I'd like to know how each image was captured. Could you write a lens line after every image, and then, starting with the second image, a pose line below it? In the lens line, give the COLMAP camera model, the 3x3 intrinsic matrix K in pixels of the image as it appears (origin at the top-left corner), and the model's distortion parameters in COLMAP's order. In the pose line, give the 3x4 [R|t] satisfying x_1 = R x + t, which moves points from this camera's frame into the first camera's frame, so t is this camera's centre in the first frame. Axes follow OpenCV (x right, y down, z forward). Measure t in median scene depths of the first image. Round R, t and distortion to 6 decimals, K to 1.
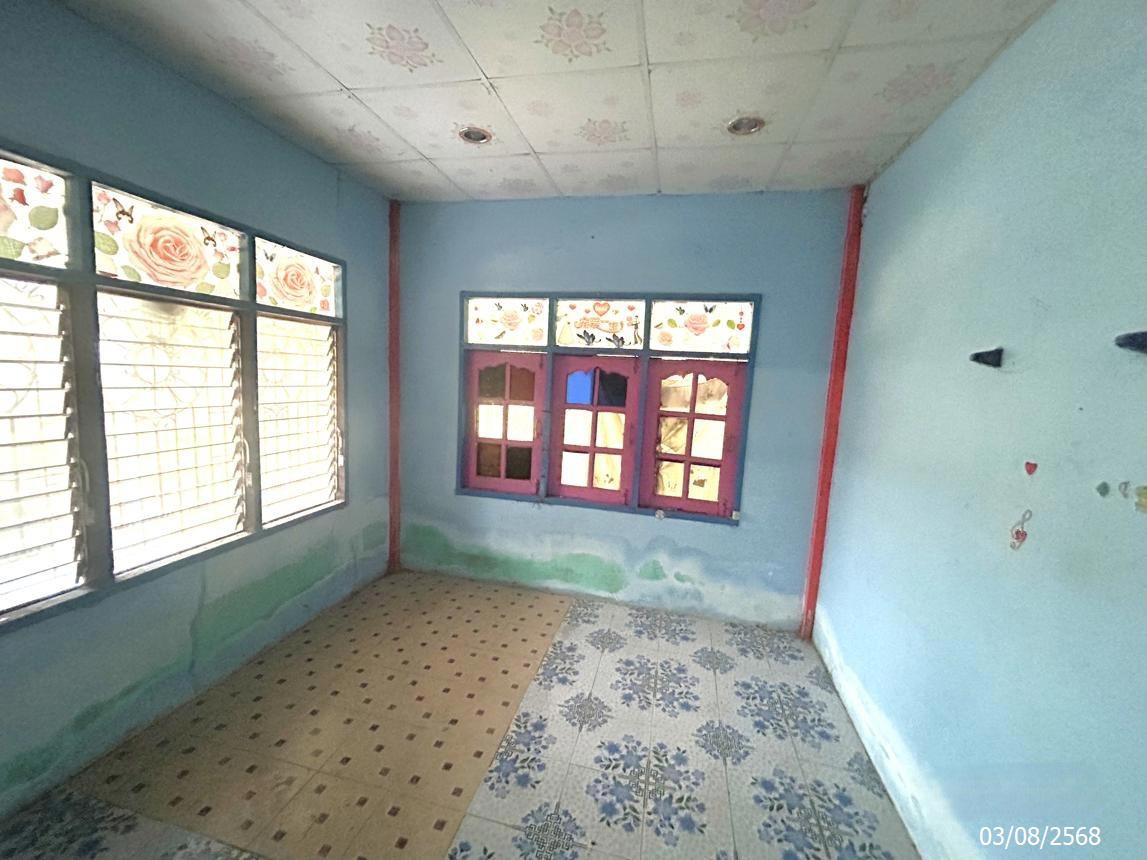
lens RADIAL K [[460.0, 0, 570.1], [0, 460.0, 428.4], [0, 0, 1]] dist [0.002401, 0.000675]
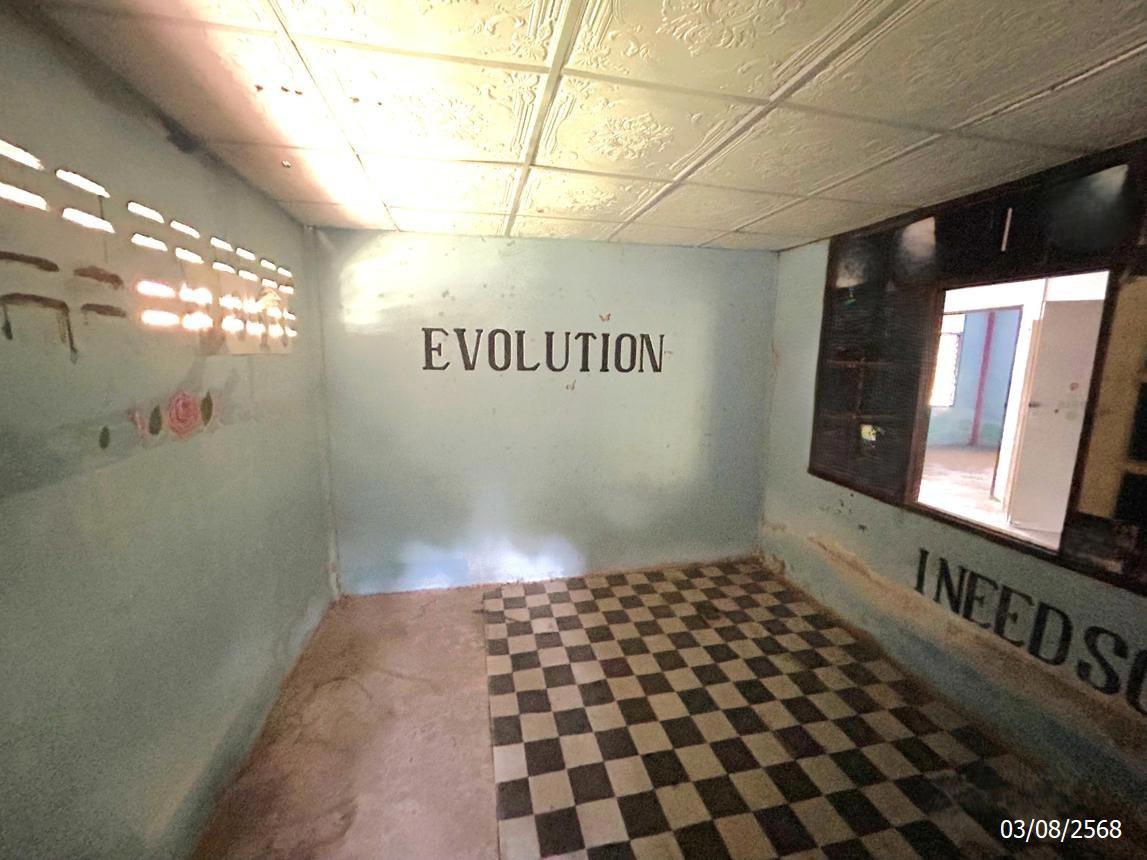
lens RADIAL K [[460.0, 0, 572.1], [0, 460.0, 428.8], [0, 0, 1]] dist [0.002401, 0.000675]
pose [[0.440769, 0.099391, -0.892101, 0.176792], [-0.088896, 0.993798, 0.066800, 0.063505], [0.893208, 0.049861, 0.446871, -0.410324]]
